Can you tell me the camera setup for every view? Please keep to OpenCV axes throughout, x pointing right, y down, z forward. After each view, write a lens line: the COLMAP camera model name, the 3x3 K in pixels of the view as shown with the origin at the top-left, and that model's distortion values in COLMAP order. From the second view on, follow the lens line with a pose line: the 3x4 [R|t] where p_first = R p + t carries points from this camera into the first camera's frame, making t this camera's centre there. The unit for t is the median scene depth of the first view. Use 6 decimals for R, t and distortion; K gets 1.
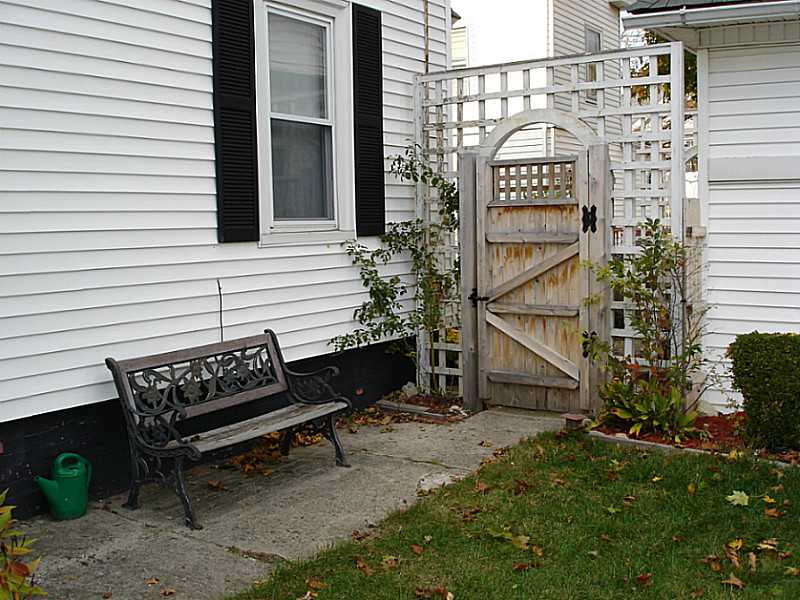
lens RADIAL K [[913.7, 0, 401.3], [0, 913.7, 299.0], [0, 0, 1]] dist [-0.096707, 0.000000]
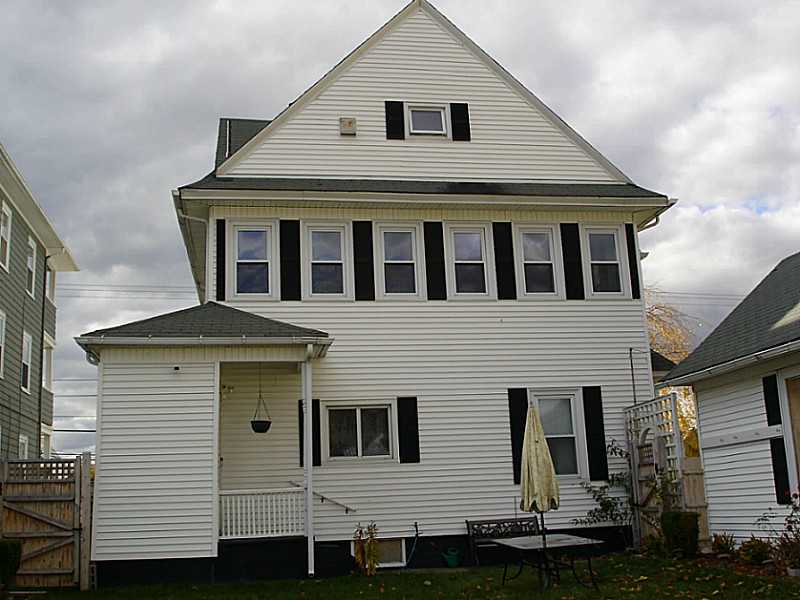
lens RADIAL K [[913.7, 0, 399.2], [0, 913.7, 299.8], [0, 0, 1]] dist [-0.096707, 0.000000]
pose [[0.666293, -0.179915, -0.723660, 1.426014], [-0.032894, 0.962421, -0.269561, 0.133888], [0.744964, 0.203411, 0.635336, -0.997887]]
